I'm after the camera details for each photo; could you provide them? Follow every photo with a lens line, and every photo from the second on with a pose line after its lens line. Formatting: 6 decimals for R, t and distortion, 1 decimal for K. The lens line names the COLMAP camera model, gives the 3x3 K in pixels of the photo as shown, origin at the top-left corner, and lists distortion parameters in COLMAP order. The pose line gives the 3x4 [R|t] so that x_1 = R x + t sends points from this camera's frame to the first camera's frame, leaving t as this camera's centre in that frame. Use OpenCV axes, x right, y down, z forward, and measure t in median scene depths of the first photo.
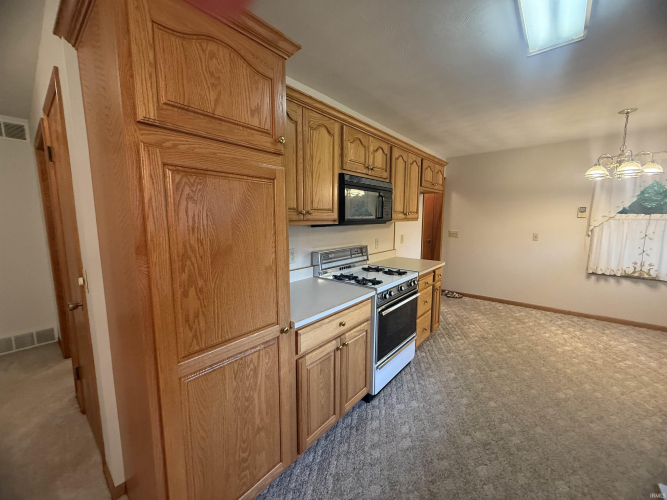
lens RADIAL K [[264.5, 0, 332.5], [0, 264.5, 249.7], [0, 0, 1]] dist [0.001838, -0.000707]
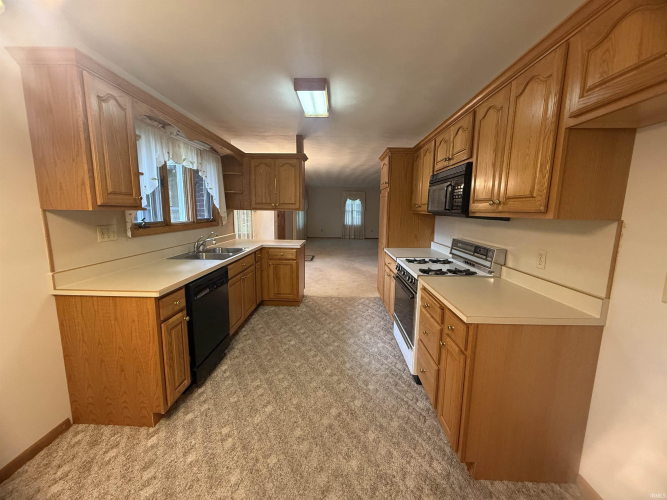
lens RADIAL K [[264.5, 0, 331.5], [0, 264.5, 248.9], [0, 0, 1]] dist [0.001838, -0.000707]
pose [[-0.781008, 0.081769, -0.619144, 1.022768], [-0.088017, 0.967084, 0.238748, -0.164443], [0.618287, 0.240960, -0.748104, 1.409404]]
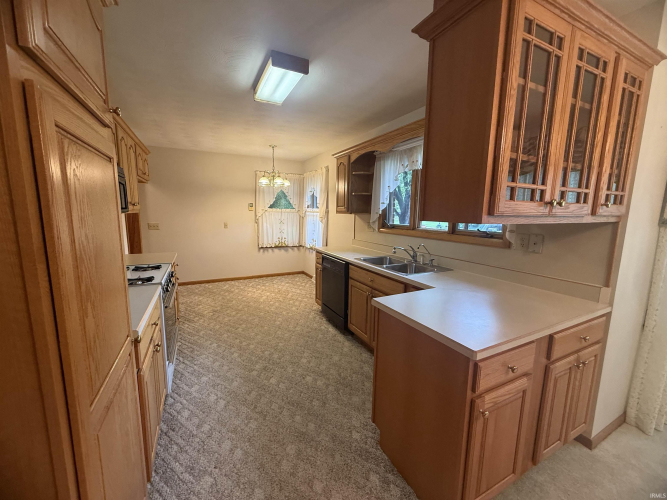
lens RADIAL K [[264.5, 0, 330.0], [0, 264.5, 250.4], [0, 0, 1]] dist [0.001838, -0.000707]
pose [[0.399515, -0.127628, 0.907799, -0.334866], [0.099768, 0.990433, 0.095338, 0.000747], [-0.911282, 0.052480, 0.408425, 0.038649]]
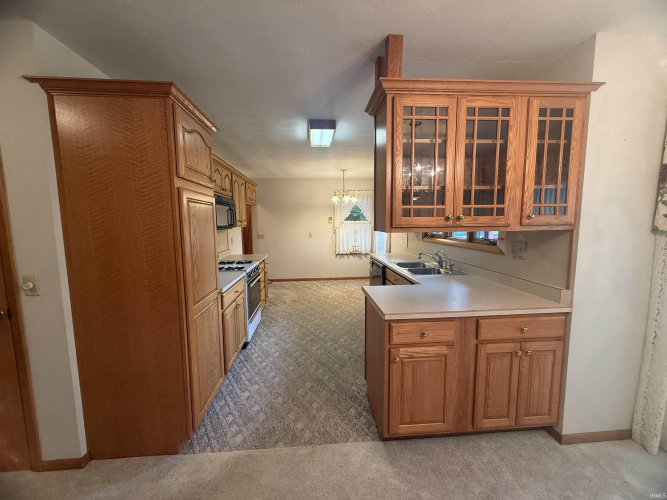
lens RADIAL K [[264.5, 0, 329.5], [0, 264.5, 250.3], [0, 0, 1]] dist [0.001838, -0.000707]
pose [[0.716123, -0.082439, 0.693088, -0.415040], [0.096528, 0.995156, 0.018632, 0.037201], [-0.691267, 0.053559, 0.720612, -0.349843]]
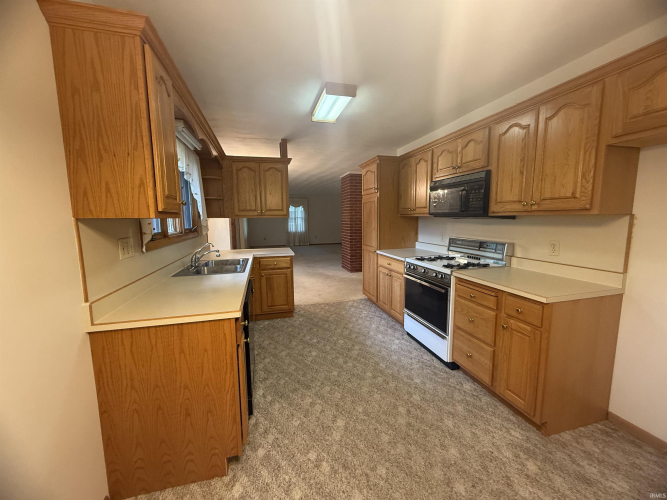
lens RADIAL K [[264.5, 0, 331.6], [0, 264.5, 249.0], [0, 0, 1]] dist [0.001838, -0.000707]
pose [[-0.574823, 0.105484, -0.811450, 1.275425], [-0.087313, 0.978088, 0.188998, -0.121147], [0.813606, 0.179491, -0.553017, 1.139600]]
